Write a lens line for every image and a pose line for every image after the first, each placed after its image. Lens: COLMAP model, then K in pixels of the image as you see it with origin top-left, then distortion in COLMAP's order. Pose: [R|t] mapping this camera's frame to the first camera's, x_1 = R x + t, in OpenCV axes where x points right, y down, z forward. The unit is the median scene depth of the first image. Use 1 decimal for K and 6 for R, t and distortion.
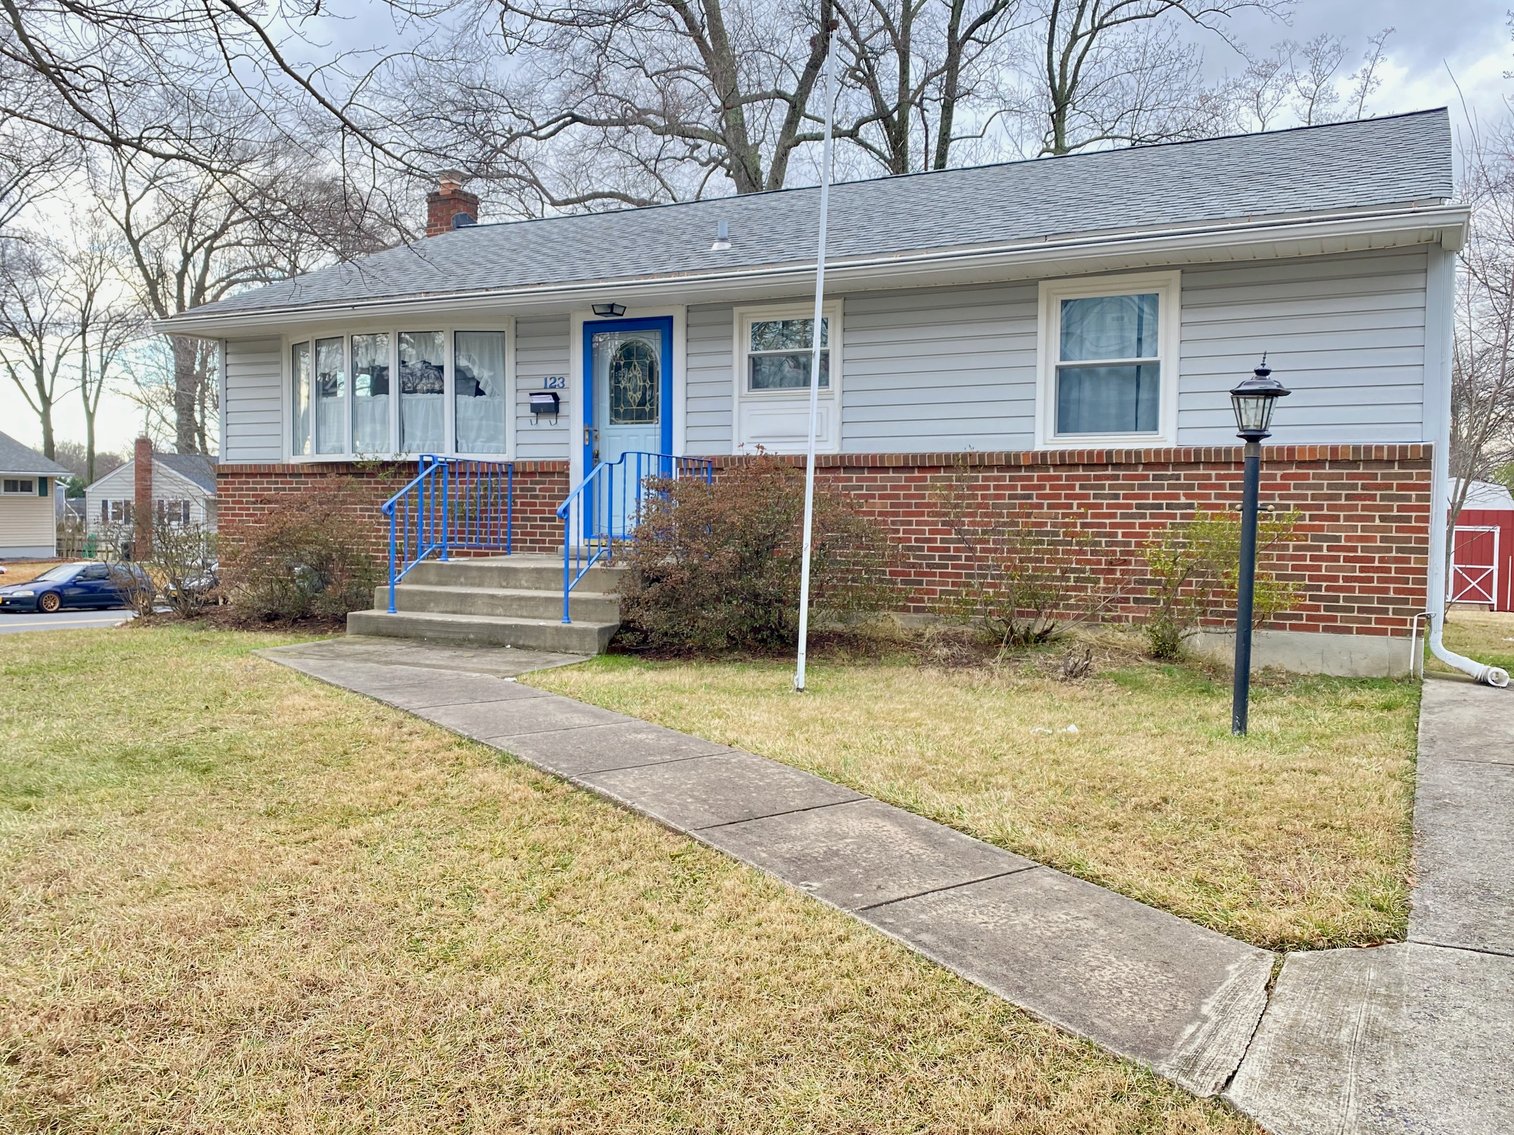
lens RADIAL K [[1241.5, 0, 761.3], [0, 1241.5, 568.9], [0, 0, 1]] dist [0.050256, -0.012330]
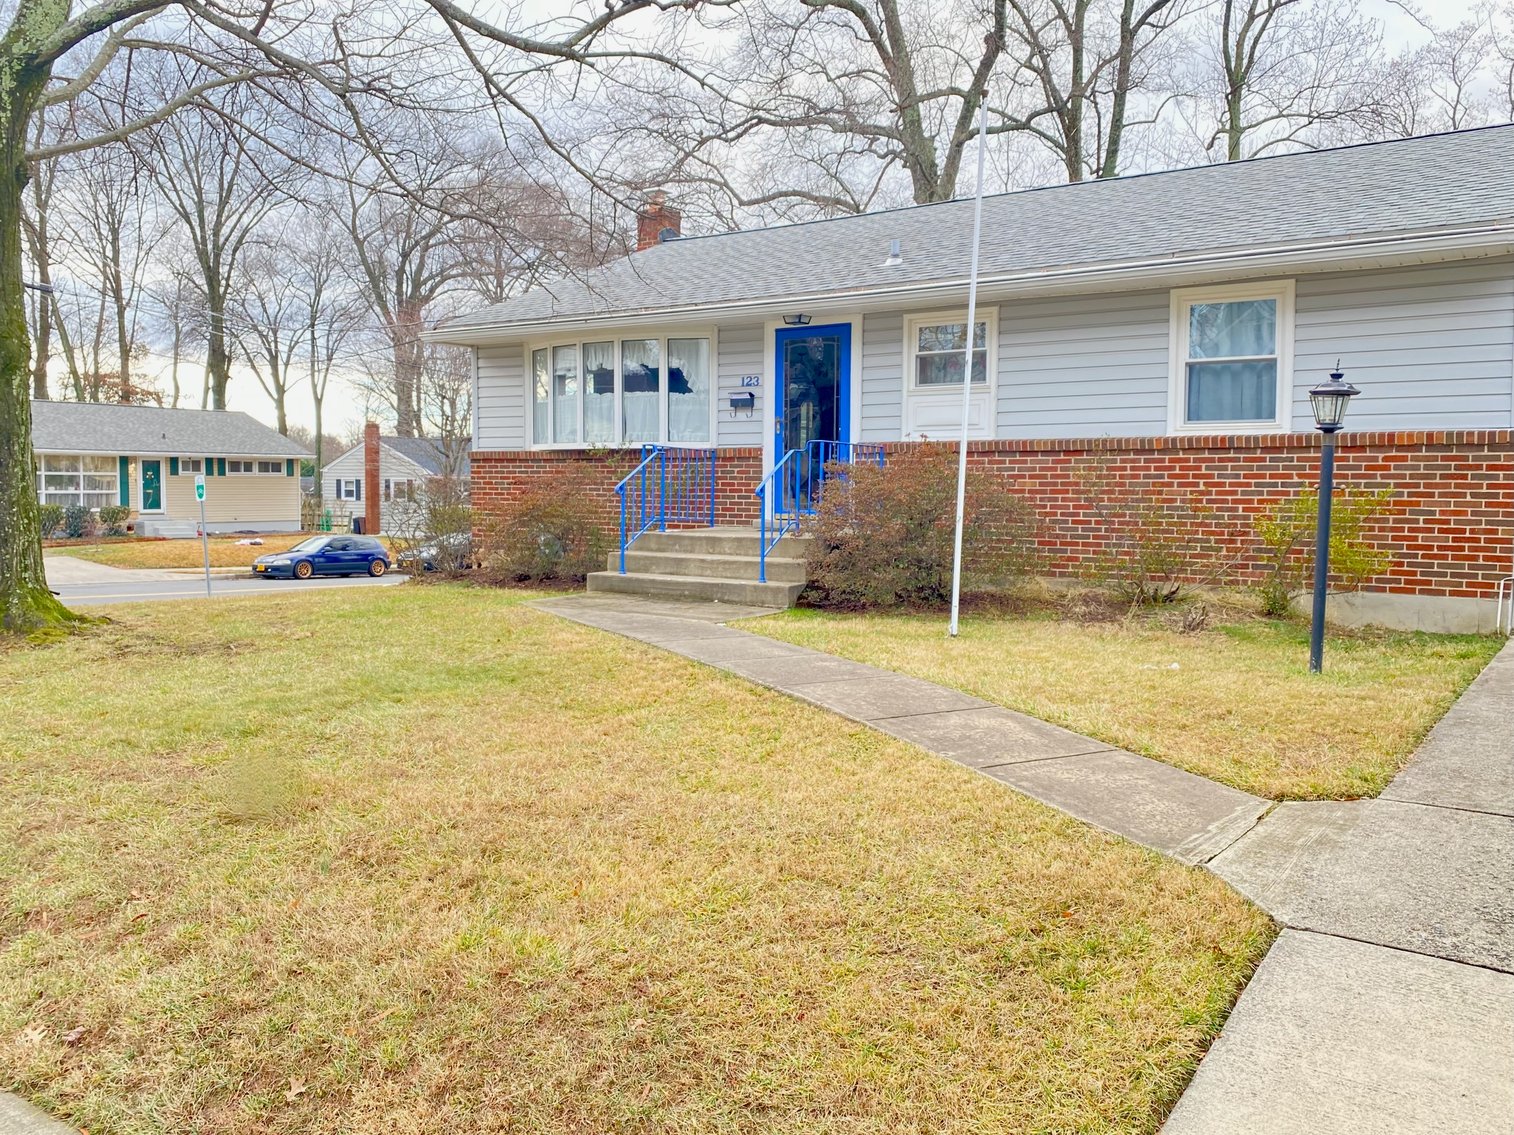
lens RADIAL K [[1215.1, 0, 760.8], [0, 1215.1, 556.9], [0, 0, 1]] dist [0.065460, -0.030053]
pose [[0.989753, 0.005485, -0.142682, 0.010202], [-0.004016, 0.999936, 0.010580, 0.005470], [0.142731, -0.009899, 0.989712, -0.164530]]
